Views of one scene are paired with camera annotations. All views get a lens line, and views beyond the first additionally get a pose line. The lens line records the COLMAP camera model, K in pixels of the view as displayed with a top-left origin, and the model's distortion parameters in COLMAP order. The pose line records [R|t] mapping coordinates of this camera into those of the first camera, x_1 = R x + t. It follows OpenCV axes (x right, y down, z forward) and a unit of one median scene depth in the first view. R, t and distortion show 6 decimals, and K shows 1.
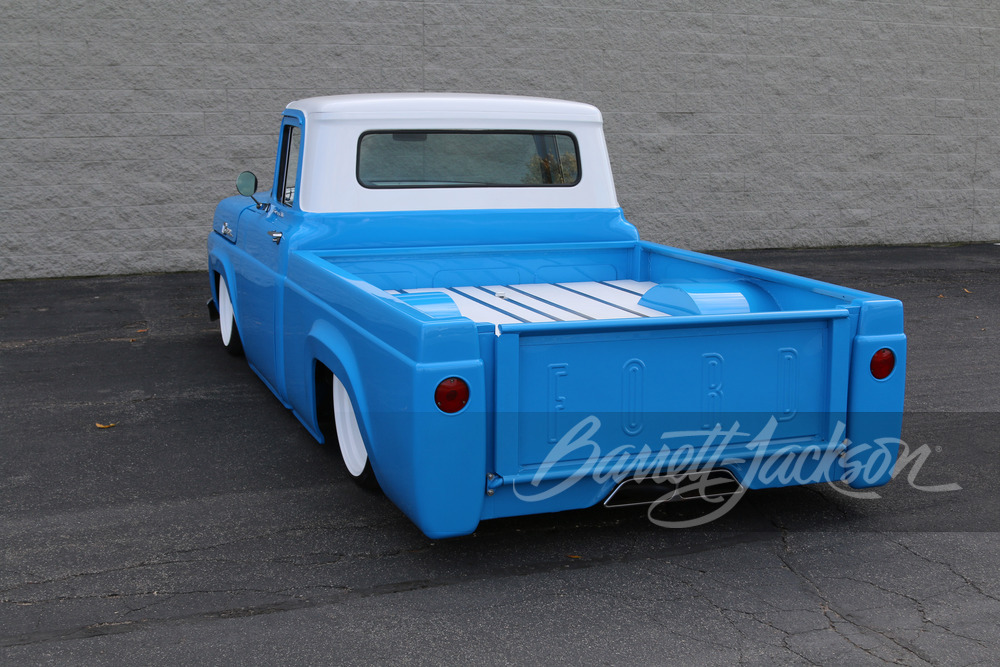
lens RADIAL K [[1255.6, 0, 483.1], [0, 1255.6, 331.0], [0, 0, 1]] dist [-0.128928, 0.000000]
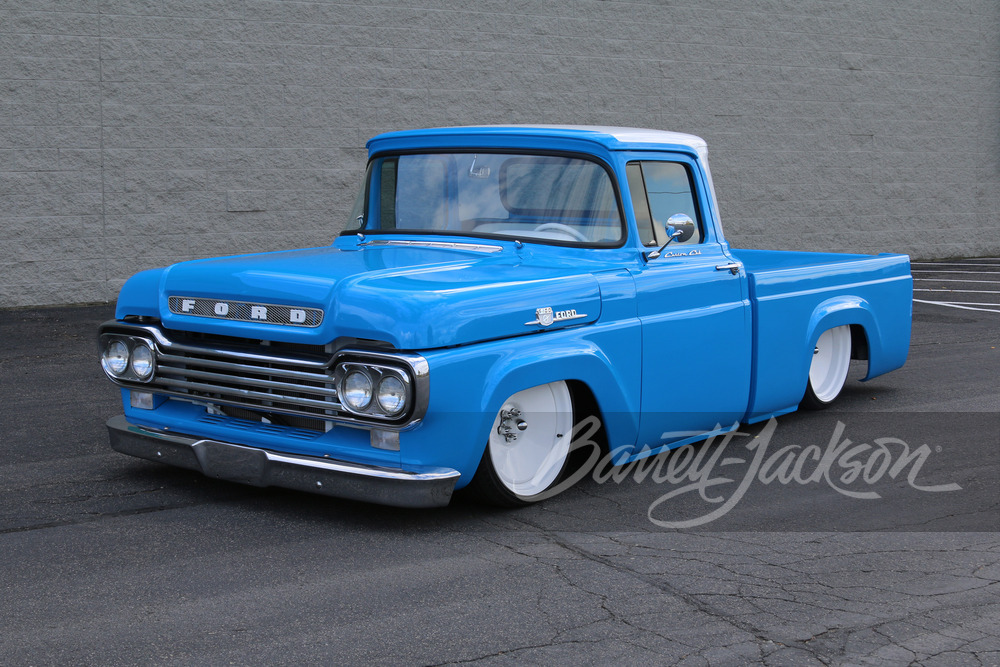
lens RADIAL K [[1525.2, 0, 492.6], [0, 1525.2, 336.9], [0, 0, 1]] dist [-0.112211, 0.000000]
pose [[0.973594, -0.028957, 0.226444, -0.023368], [0.041063, 0.997958, -0.048934, 0.044390], [-0.224564, 0.056940, 0.972794, -0.221365]]
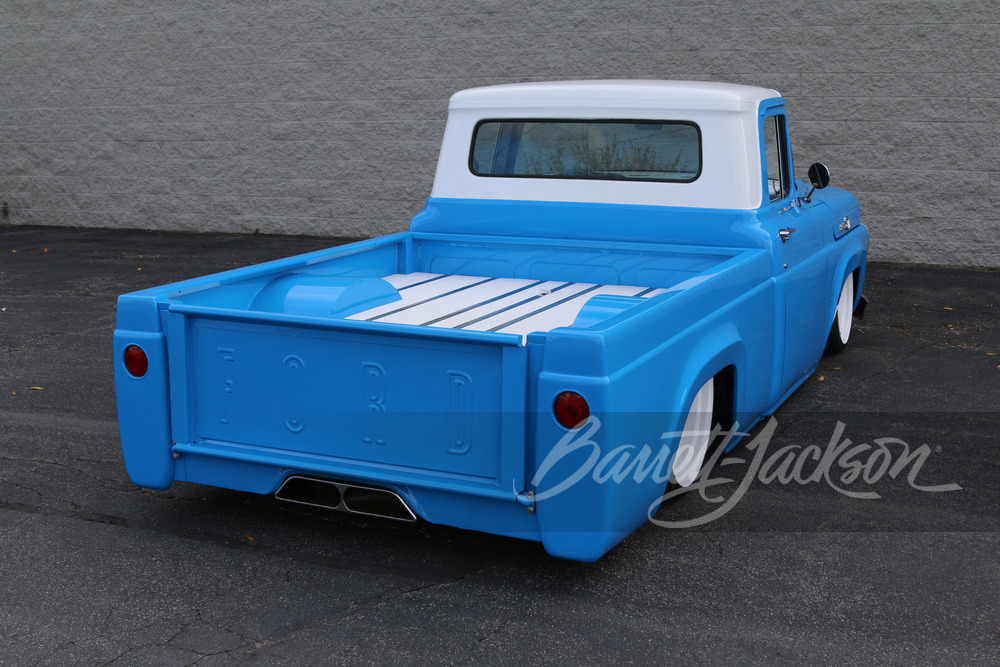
lens RADIAL K [[1255.6, 0, 496.1], [0, 1255.6, 326.4], [0, 0, 1]] dist [-0.128928, 0.000000]
pose [[0.698793, 0.119240, -0.705316, 0.339280], [-0.110762, 0.992153, 0.057995, -0.027629], [0.706697, 0.037596, 0.706517, 0.152136]]
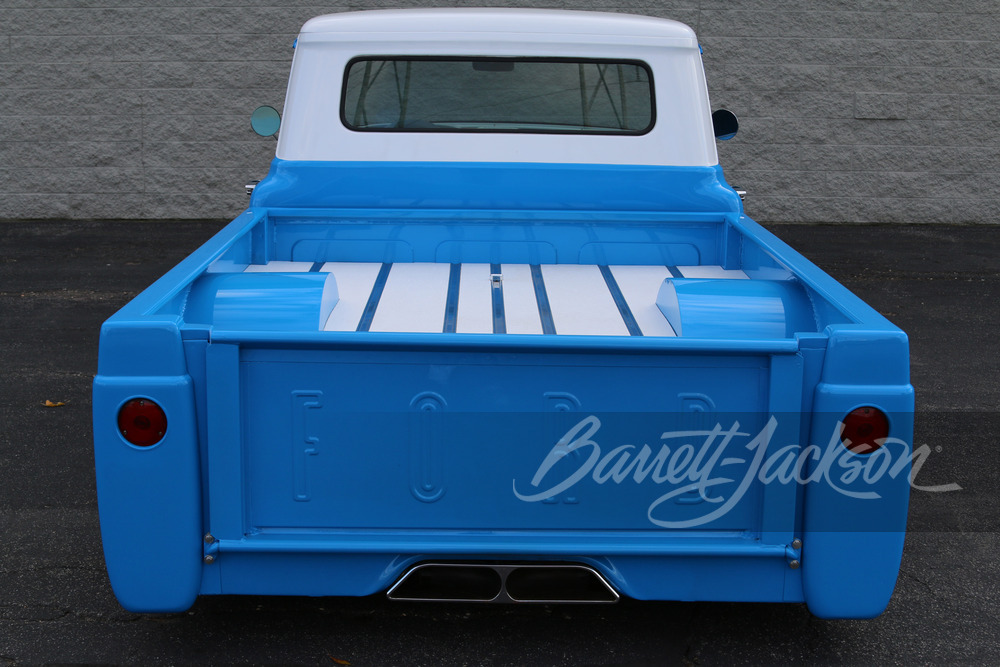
lens RADIAL K [[1409.1, 0, 484.0], [0, 1409.1, 323.0], [0, 0, 1]] dist [-0.102667, 0.000000]
pose [[0.939253, 0.071168, -0.335765, 0.148297], [-0.062178, 0.997362, 0.037464, -0.016874], [0.337546, -0.014311, 0.941200, 0.105178]]
